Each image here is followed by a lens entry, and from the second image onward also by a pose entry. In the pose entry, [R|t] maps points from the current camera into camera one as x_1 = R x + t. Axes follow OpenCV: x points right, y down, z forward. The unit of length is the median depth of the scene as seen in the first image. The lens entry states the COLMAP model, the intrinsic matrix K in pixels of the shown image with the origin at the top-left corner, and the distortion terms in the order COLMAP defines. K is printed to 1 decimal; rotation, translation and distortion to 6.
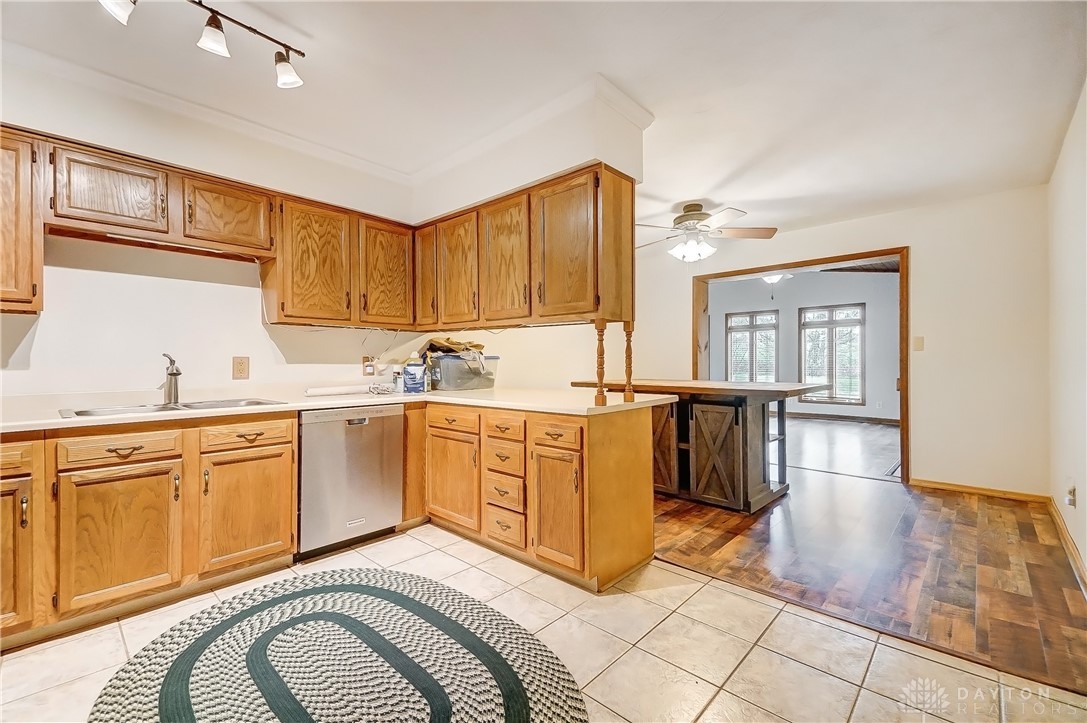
lens RADIAL K [[464.9, 0, 537.1], [0, 464.9, 364.0], [0, 0, 1]] dist [0.027228, -0.013948]
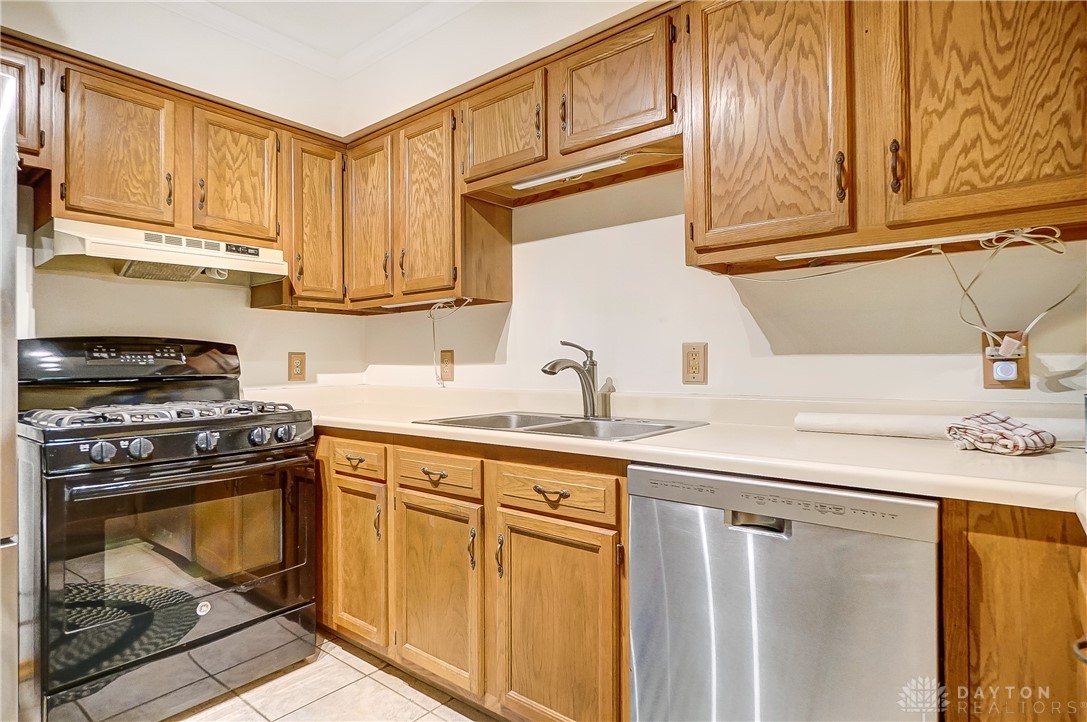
lens RADIAL K [[579.5, 0, 543.3], [0, 579.5, 359.0], [0, 0, 1]] dist [-0.000585, 0.001076]
pose [[0.074854, -0.001971, -0.997193, 0.027412], [0.003957, 0.999991, -0.001679, 0.005019], [0.997187, -0.003820, 0.074861, 0.940551]]
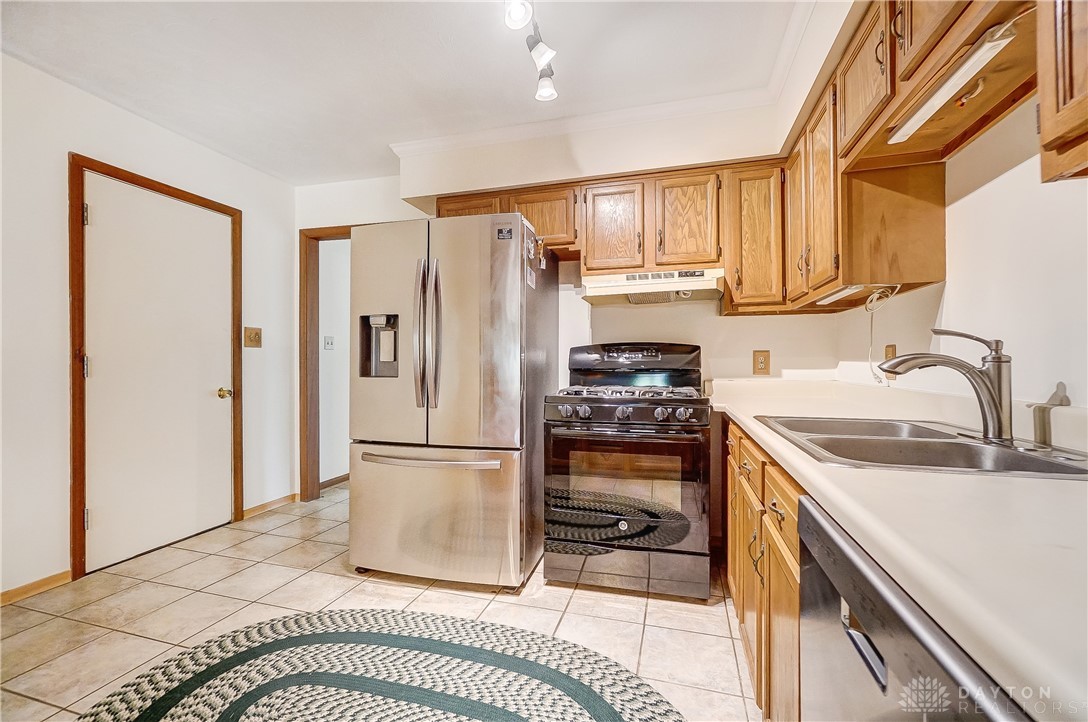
lens RADIAL K [[462.9, 0, 536.2], [0, 462.9, 361.1], [0, 0, 1]] dist [-0.017351, 0.007534]
pose [[-0.891473, 0.006911, -0.453020, -0.213710], [0.007027, 0.999974, 0.001427, 0.007976], [0.453019, -0.001912, -0.891499, 1.275527]]
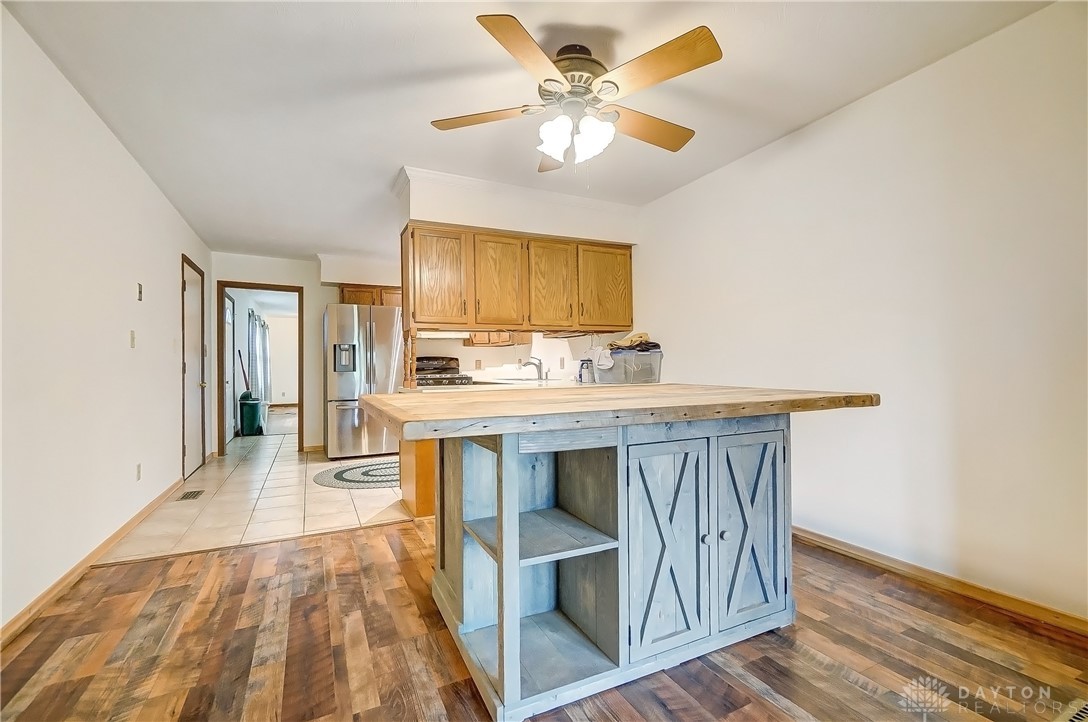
lens RADIAL K [[462.9, 0, 536.2], [0, 462.9, 361.1], [0, 0, 1]] dist [-0.017351, 0.007534]
pose [[-0.353170, -0.000231, -0.935559, 1.383810], [0.009930, 0.999943, -0.003996, 0.008675], [0.935507, -0.010701, -0.353147, 1.890419]]
